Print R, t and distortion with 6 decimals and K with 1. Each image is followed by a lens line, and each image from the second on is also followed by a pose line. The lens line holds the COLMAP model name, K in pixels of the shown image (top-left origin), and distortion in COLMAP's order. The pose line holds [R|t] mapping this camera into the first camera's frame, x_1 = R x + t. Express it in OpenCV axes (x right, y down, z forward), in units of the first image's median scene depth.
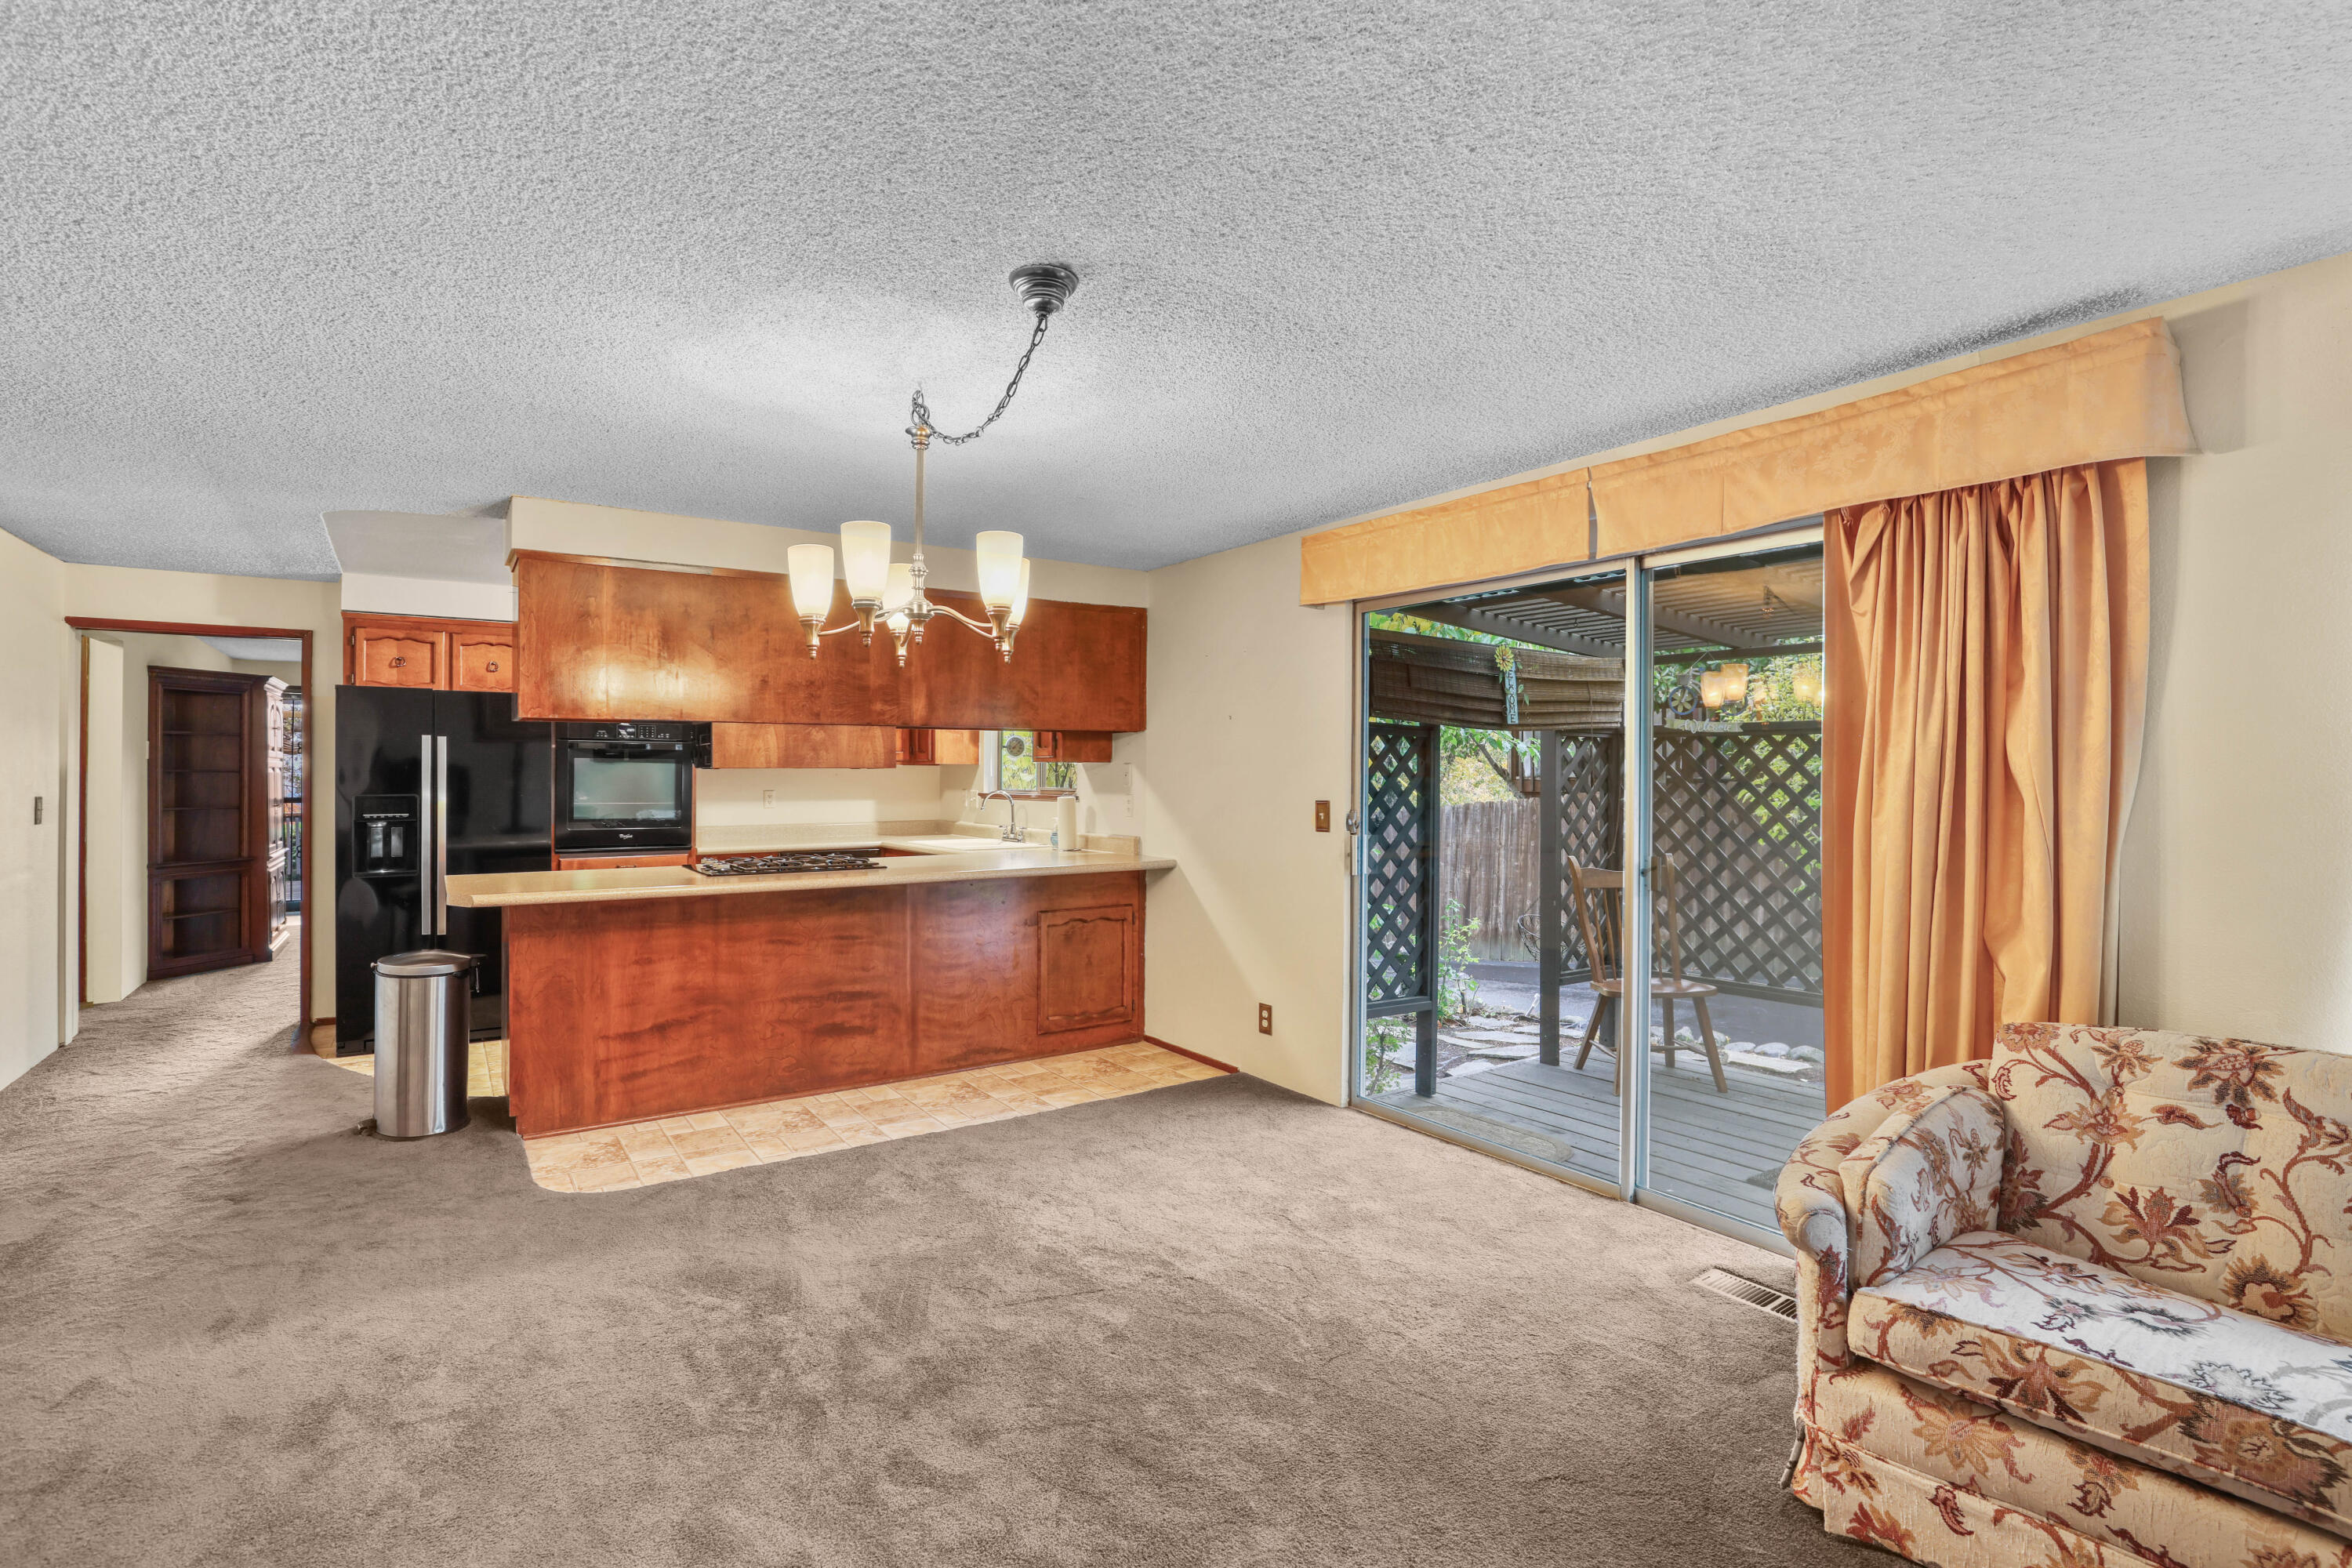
lens RADIAL K [[1094.4, 0, 1138.3], [0, 1094.4, 792.7], [0, 0, 1]] dist [-0.037732, 0.008194]
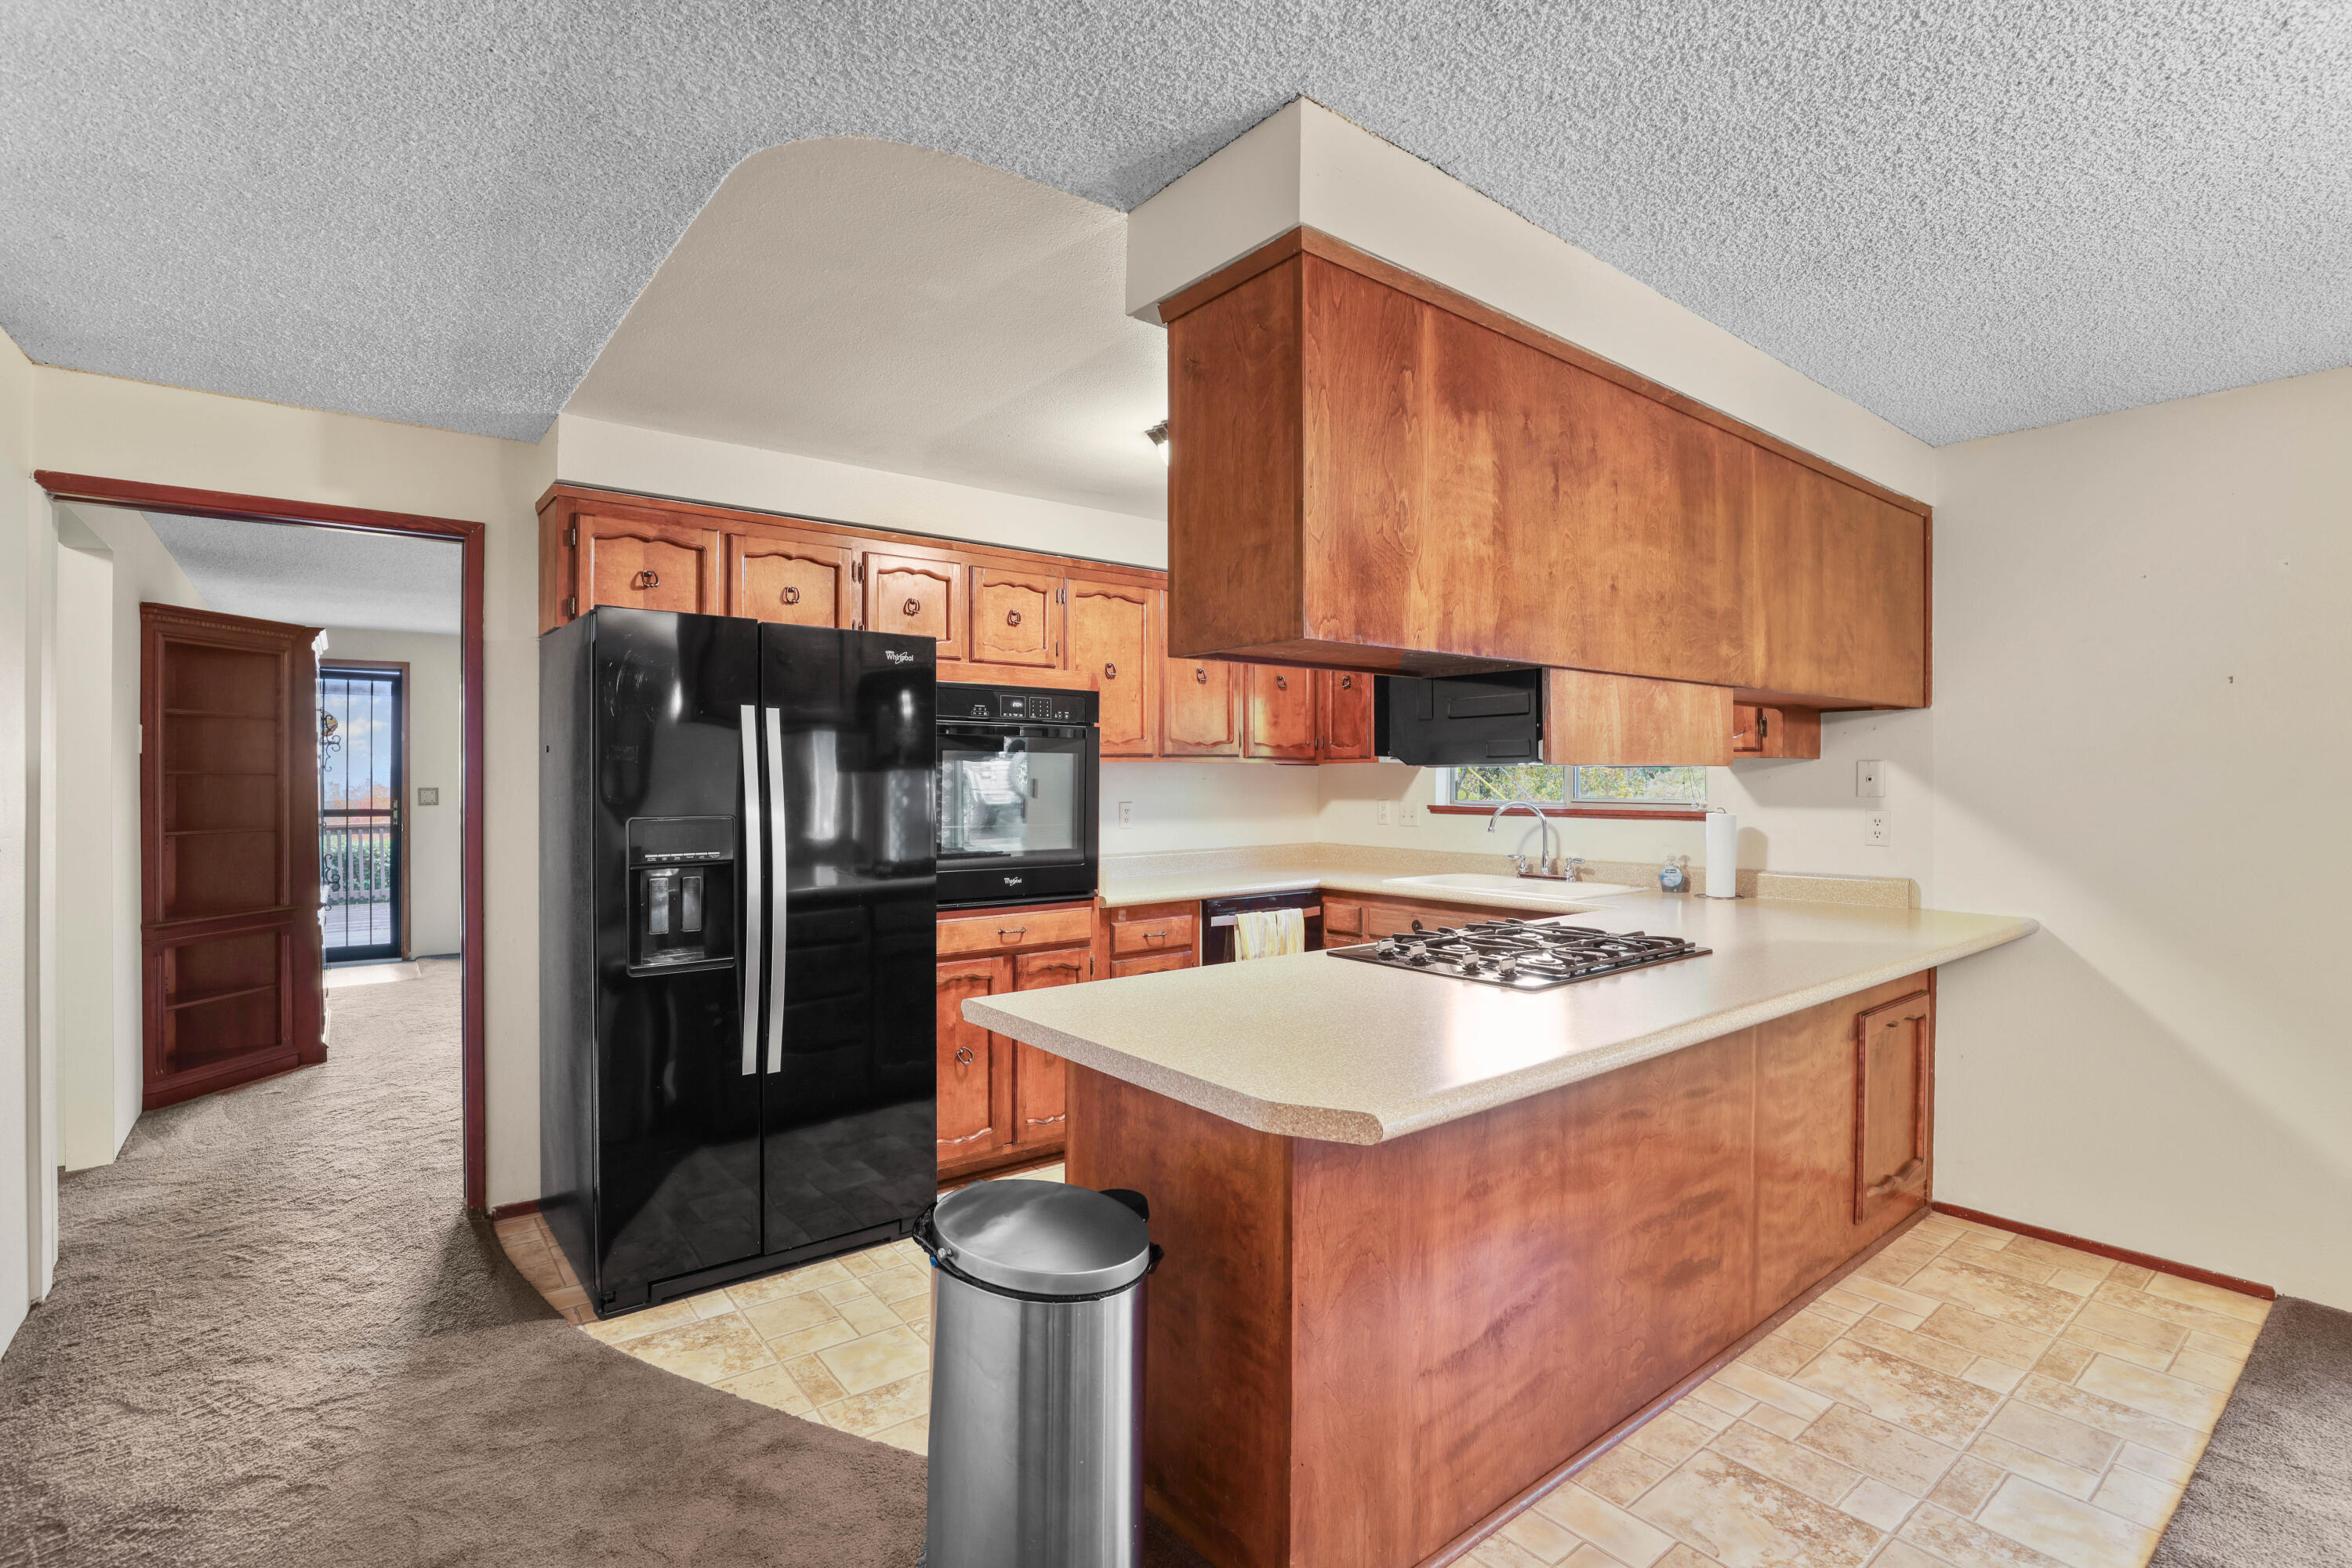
lens RADIAL K [[1094.4, 0, 1122.4], [0, 1094.4, 797.7], [0, 0, 1]] dist [-0.037732, 0.008194]
pose [[0.998413, -0.002714, 0.056258, -0.508916], [0.002589, 0.999994, 0.002297, -0.008134], [-0.056264, -0.002147, 0.998414, 0.450054]]
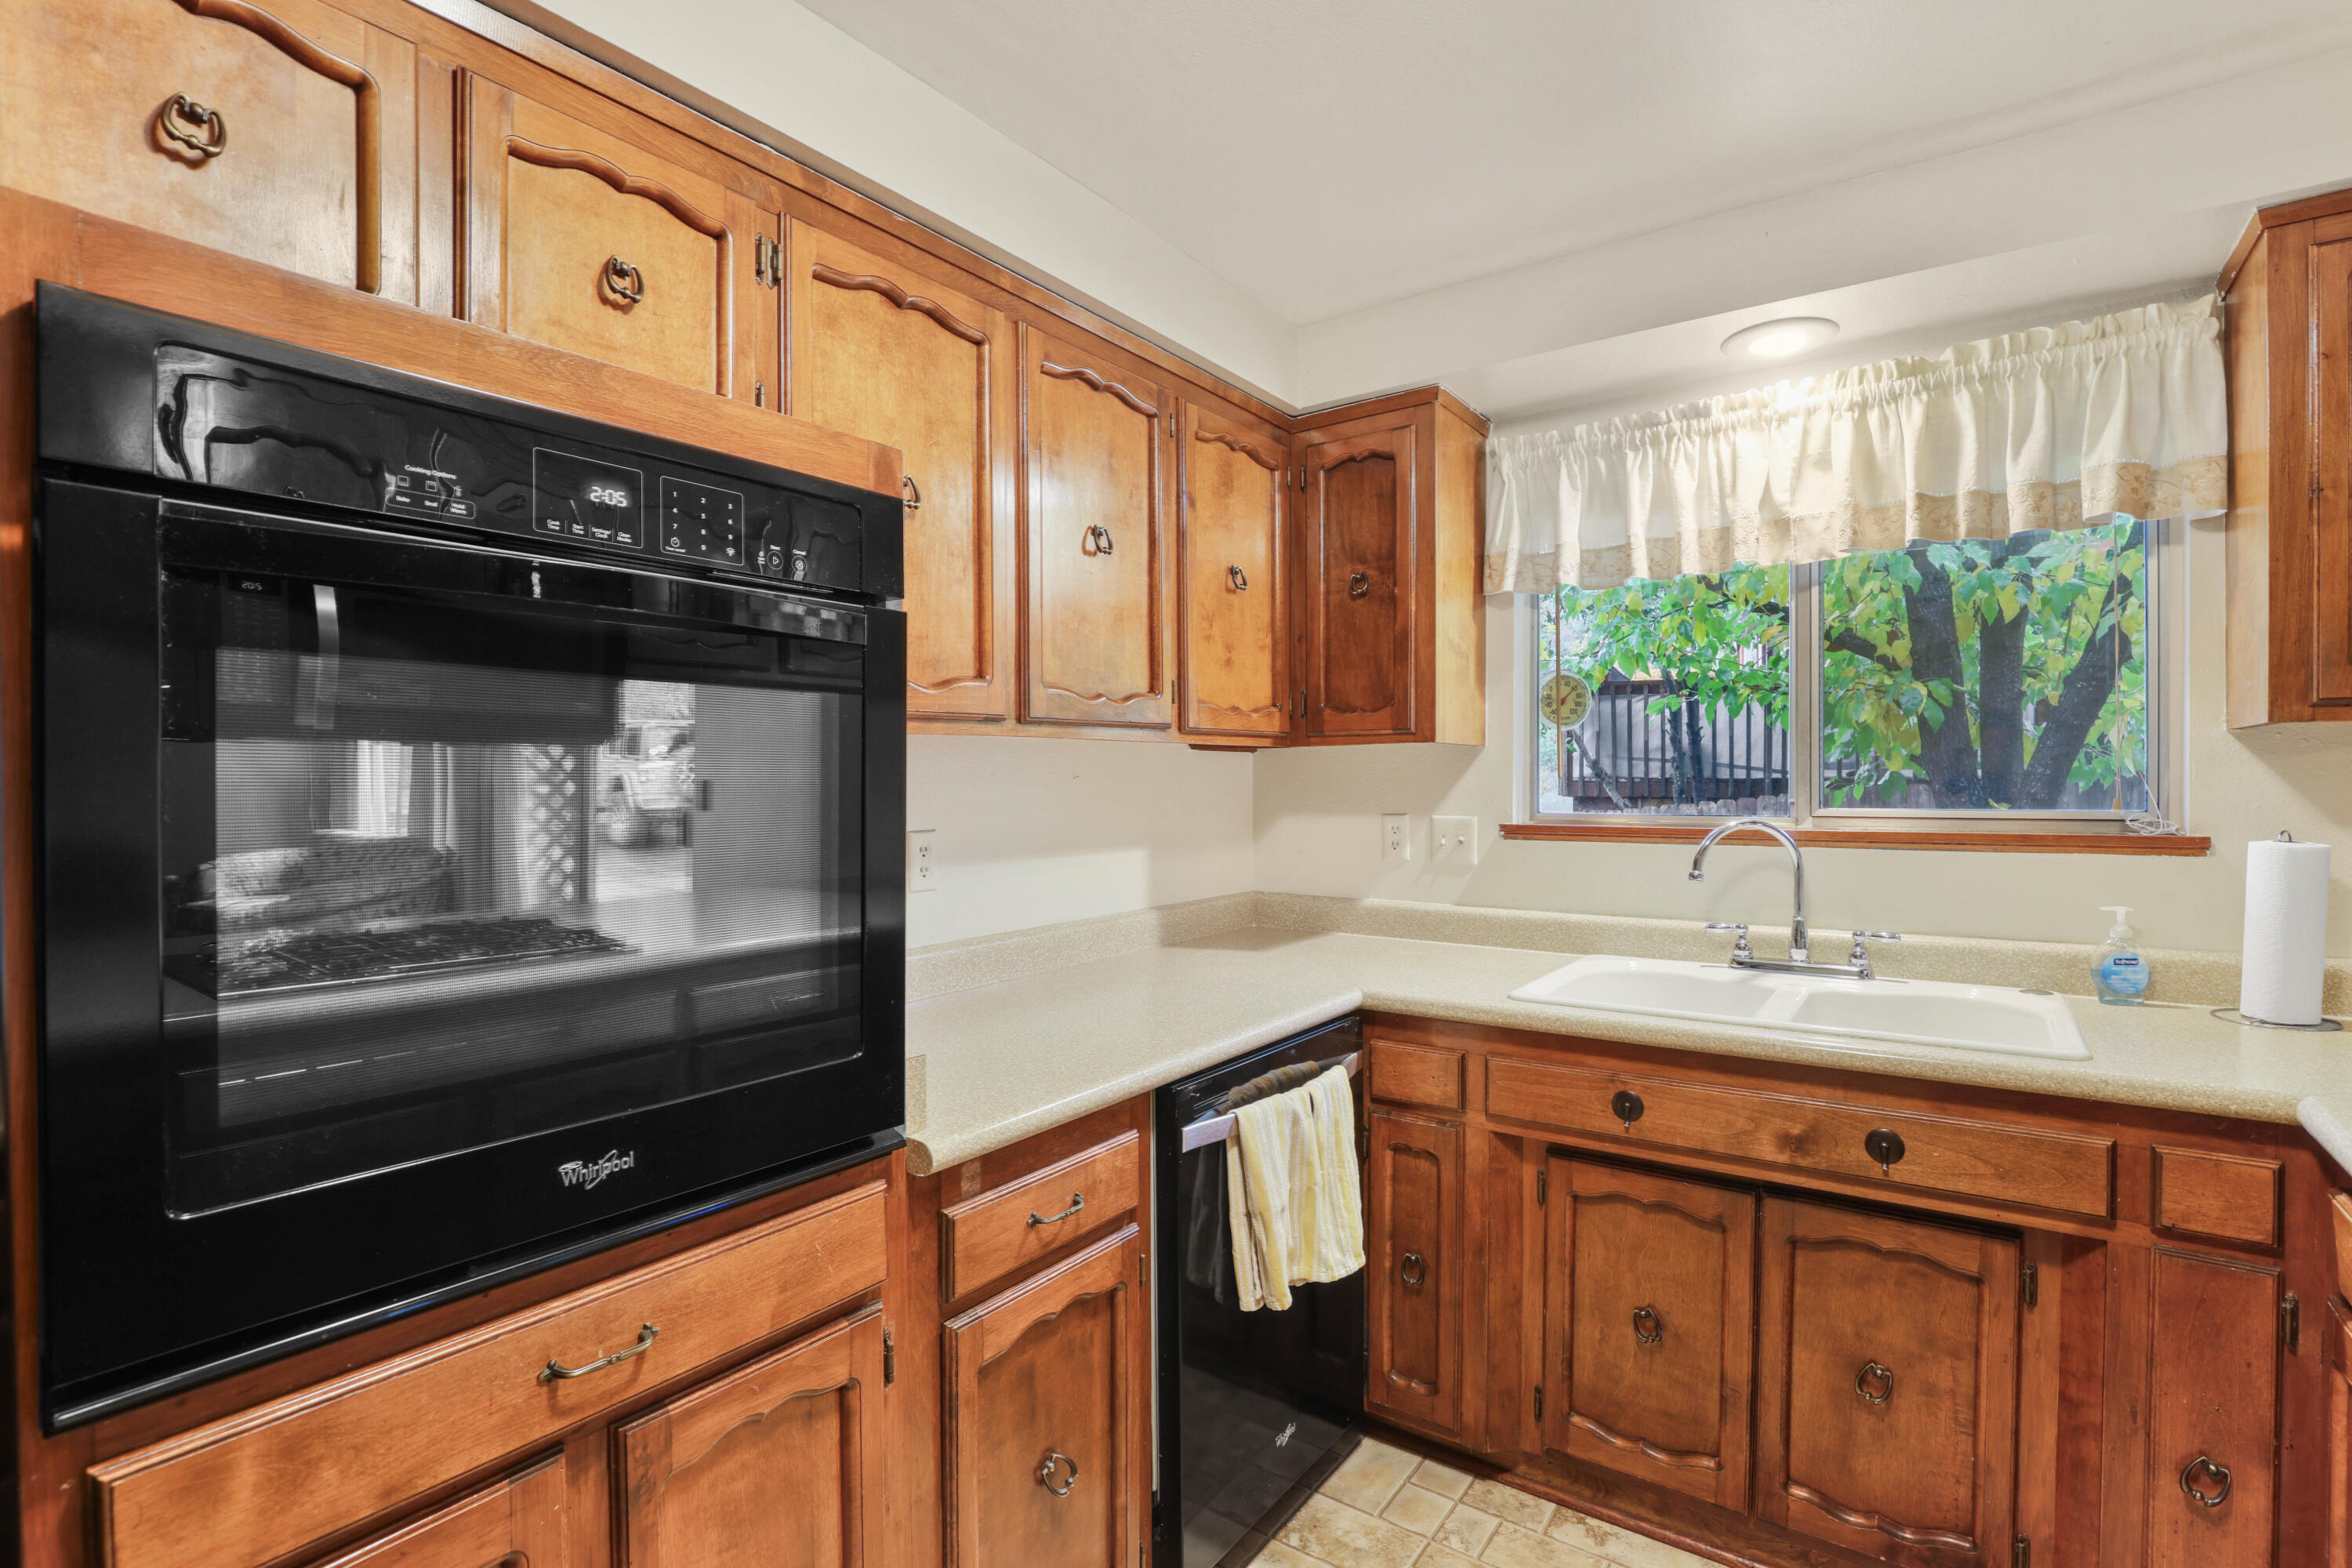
lens RADIAL K [[1094.4, 0, 1144.0], [0, 1094.4, 791.0], [0, 0, 1]] dist [-0.037732, 0.008194]
pose [[0.938227, -0.012125, 0.345807, -0.515868], [0.014134, 0.999895, -0.003288, -0.014686], [-0.345731, 0.007973, 0.938300, 0.955934]]
